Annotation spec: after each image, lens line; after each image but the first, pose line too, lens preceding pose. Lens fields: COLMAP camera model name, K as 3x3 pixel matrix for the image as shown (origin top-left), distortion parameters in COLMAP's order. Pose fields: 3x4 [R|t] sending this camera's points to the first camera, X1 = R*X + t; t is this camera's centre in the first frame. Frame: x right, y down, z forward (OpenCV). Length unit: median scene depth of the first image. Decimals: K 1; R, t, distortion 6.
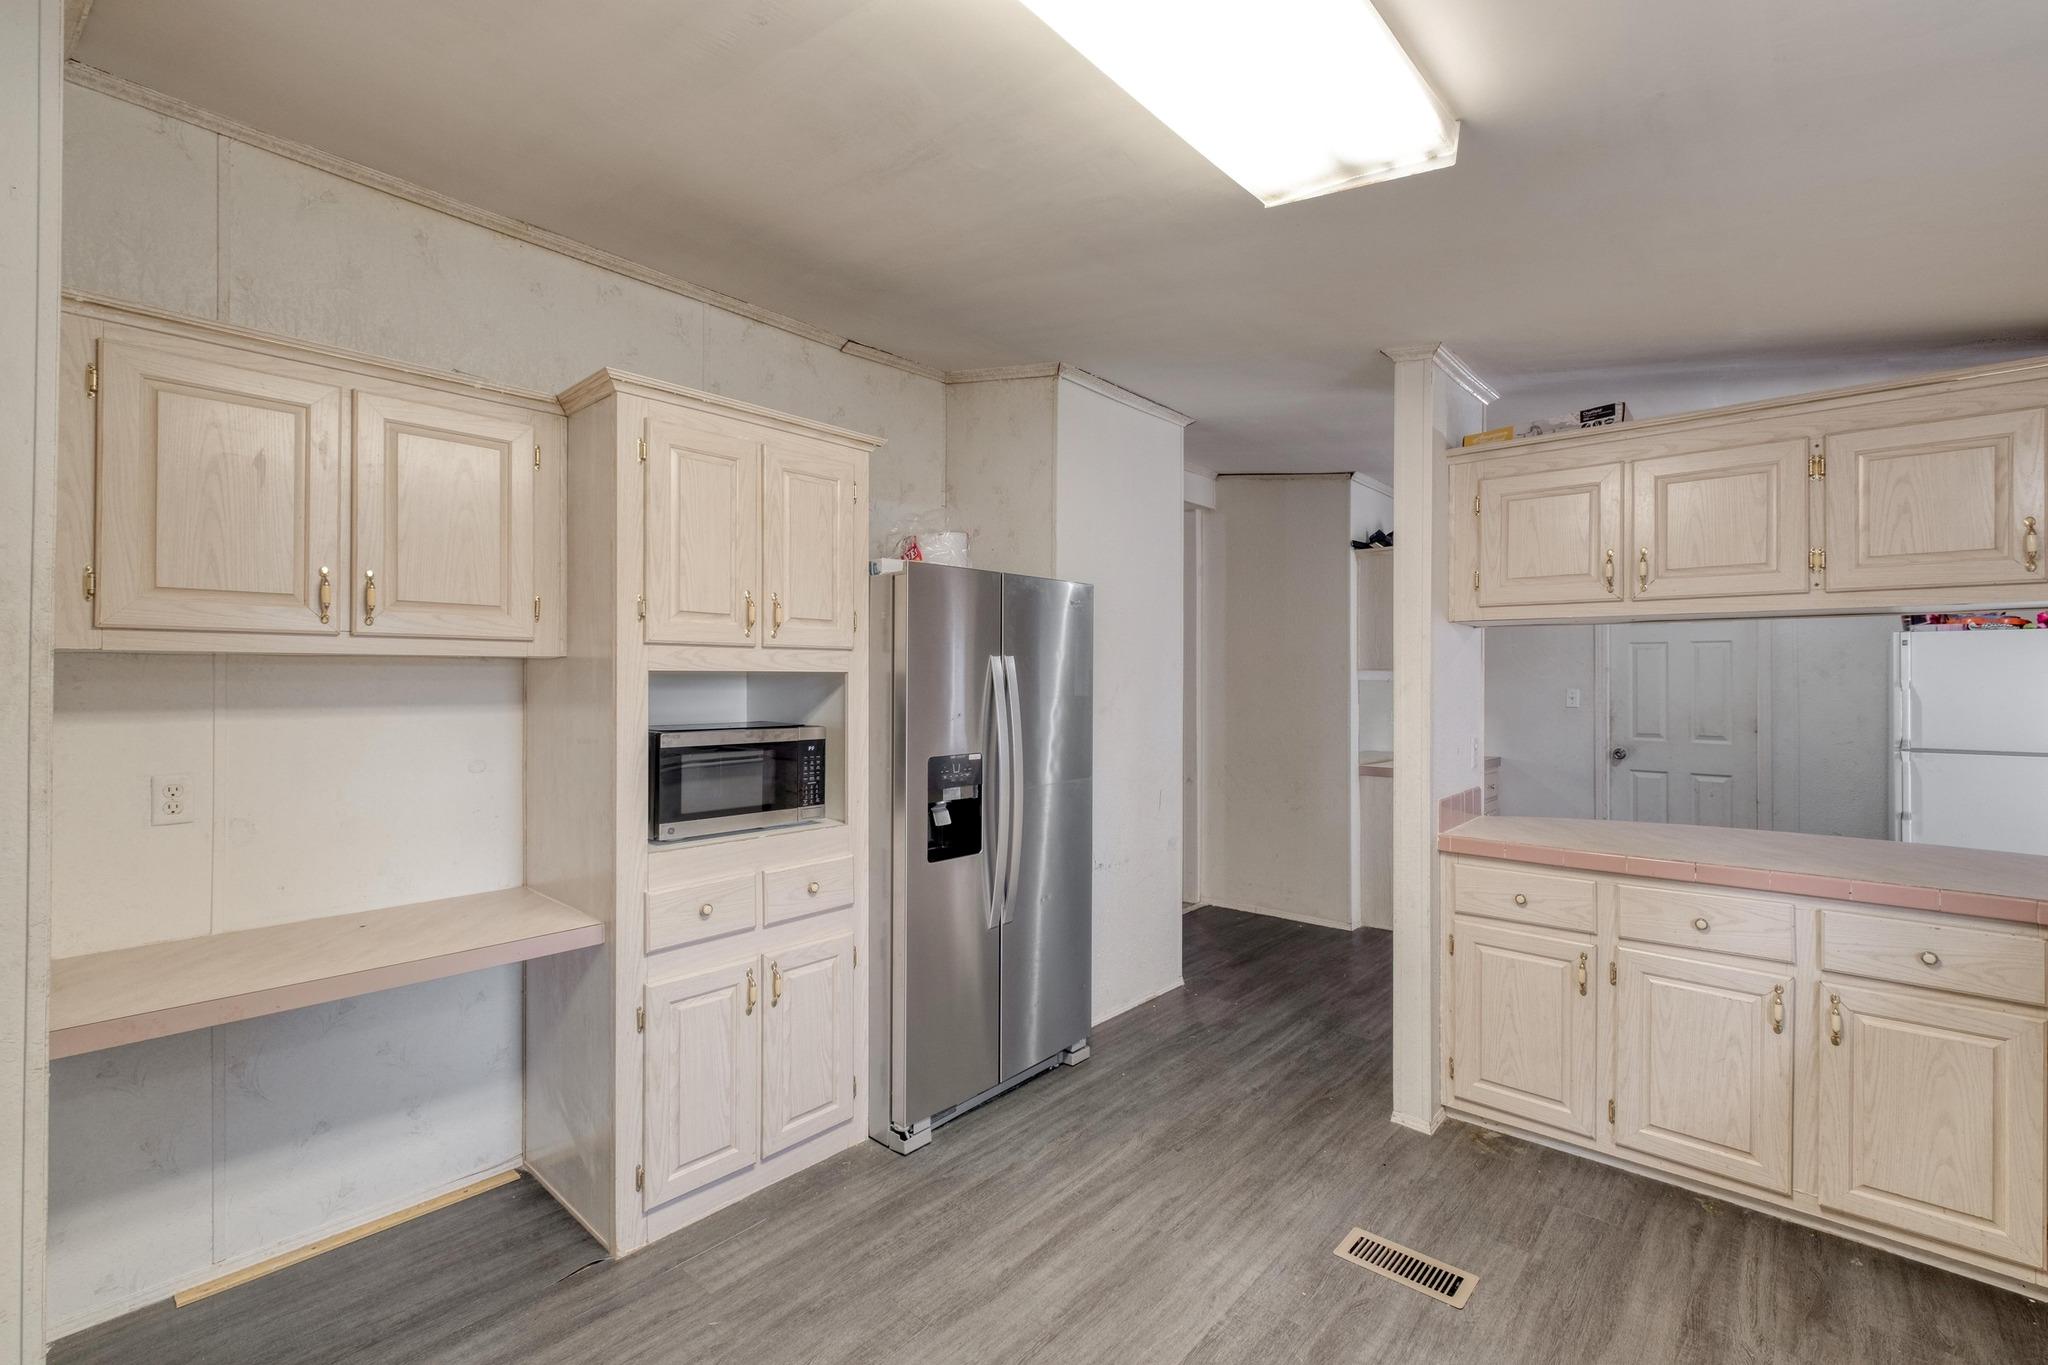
lens RADIAL K [[884.2, 0, 1039.6], [0, 884.2, 675.8], [0, 0, 1]] dist [0.006365, -0.002407]
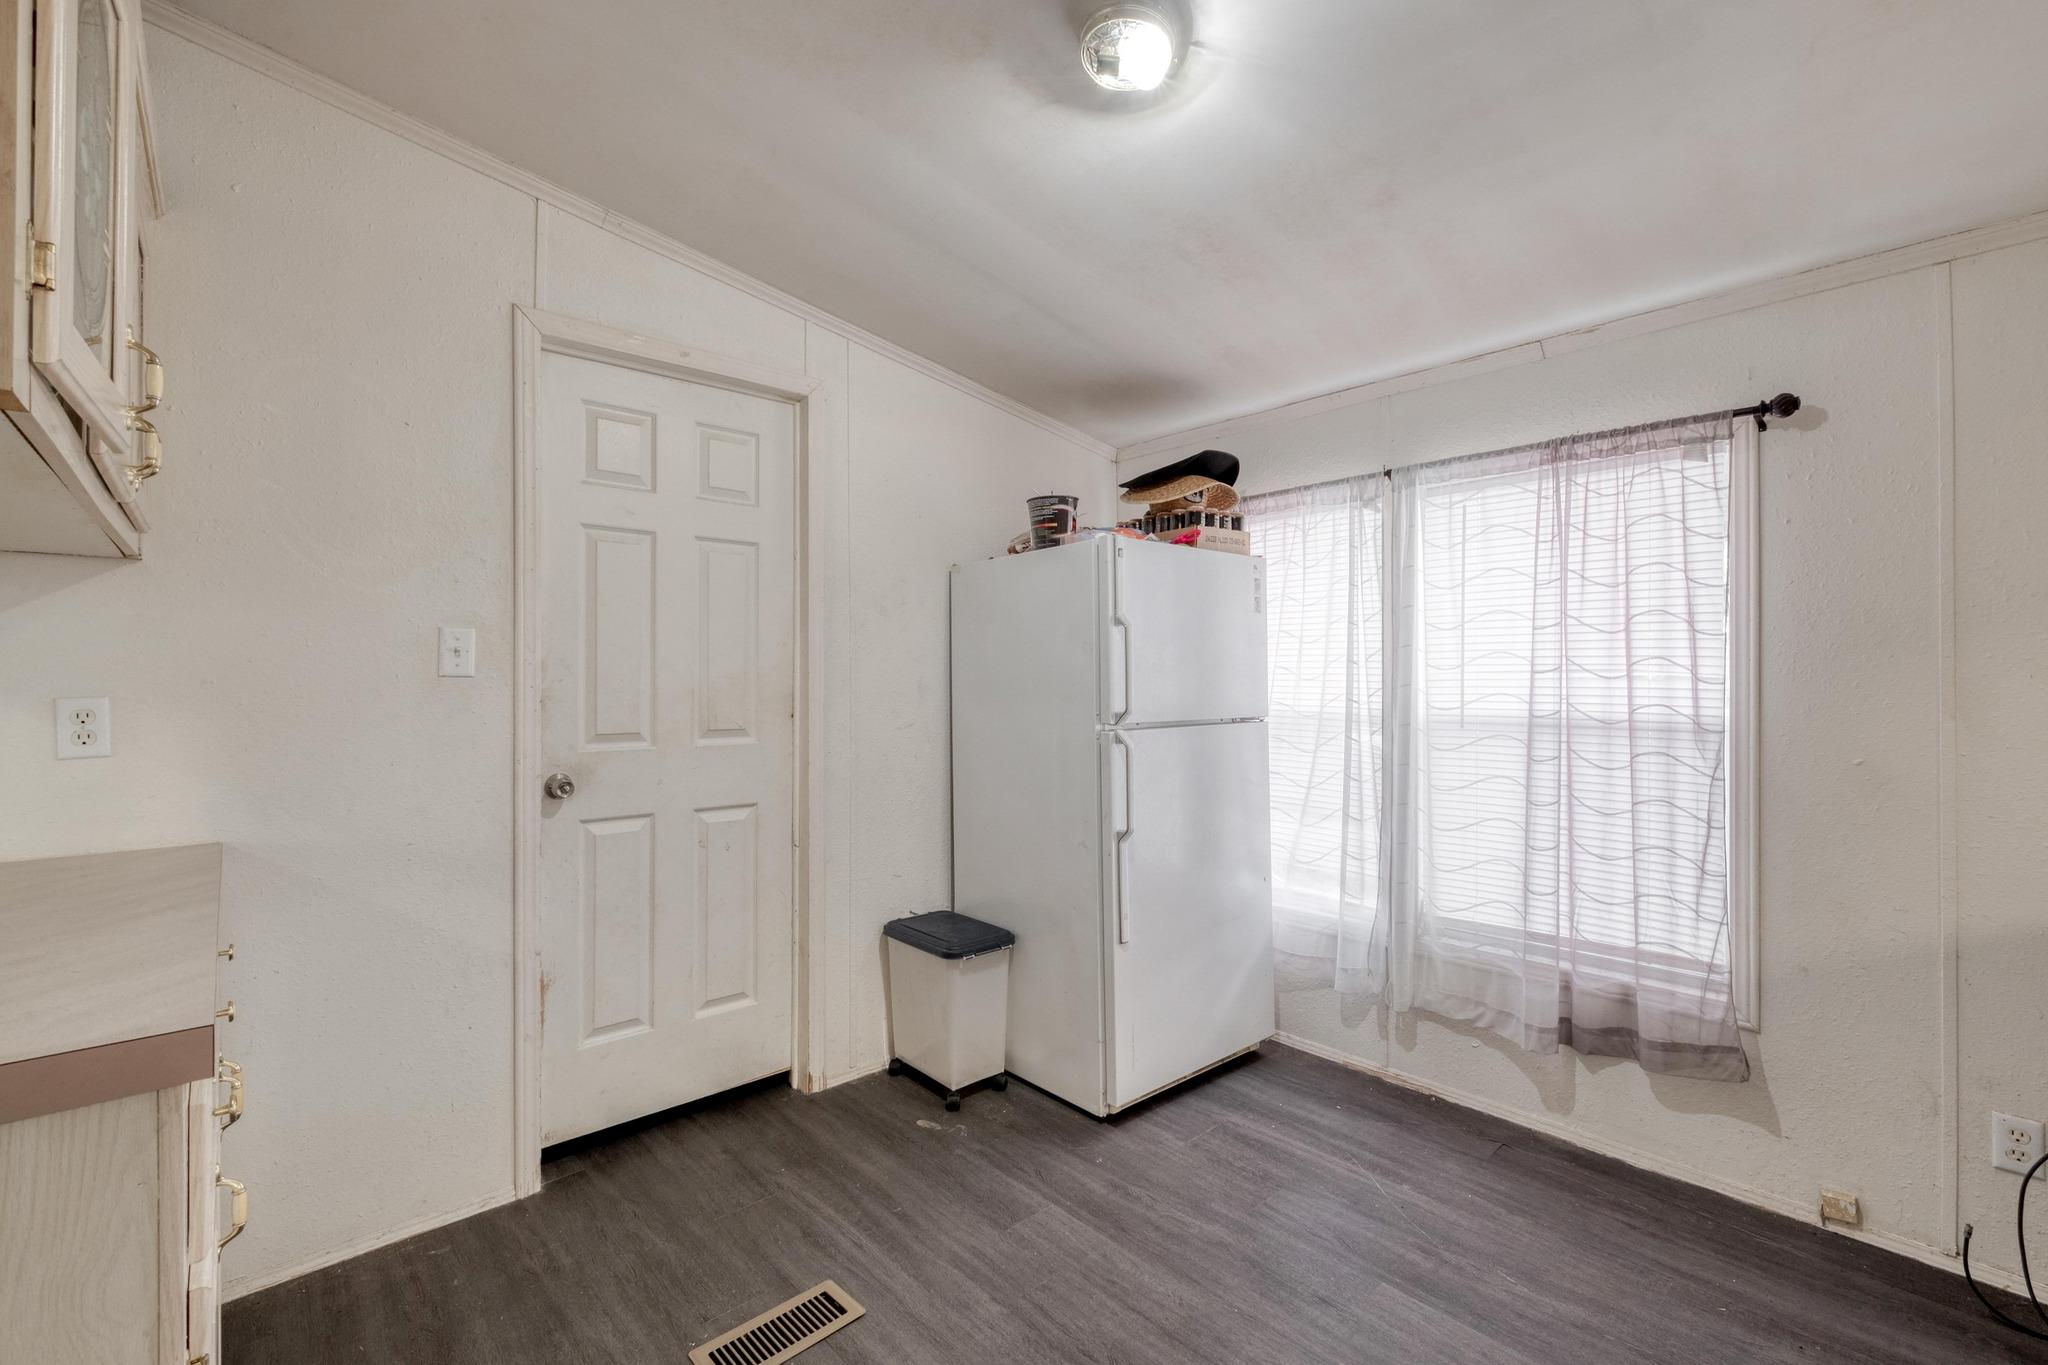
lens RADIAL K [[884.2, 0, 1014.2], [0, 884.2, 679.4], [0, 0, 1]] dist [0.006365, -0.002407]
pose [[0.093129, 0.000533, 0.995654, 0.522890], [-0.003313, 0.999994, -0.000226, 0.074151], [-0.995649, -0.003277, 0.093130, 1.499961]]
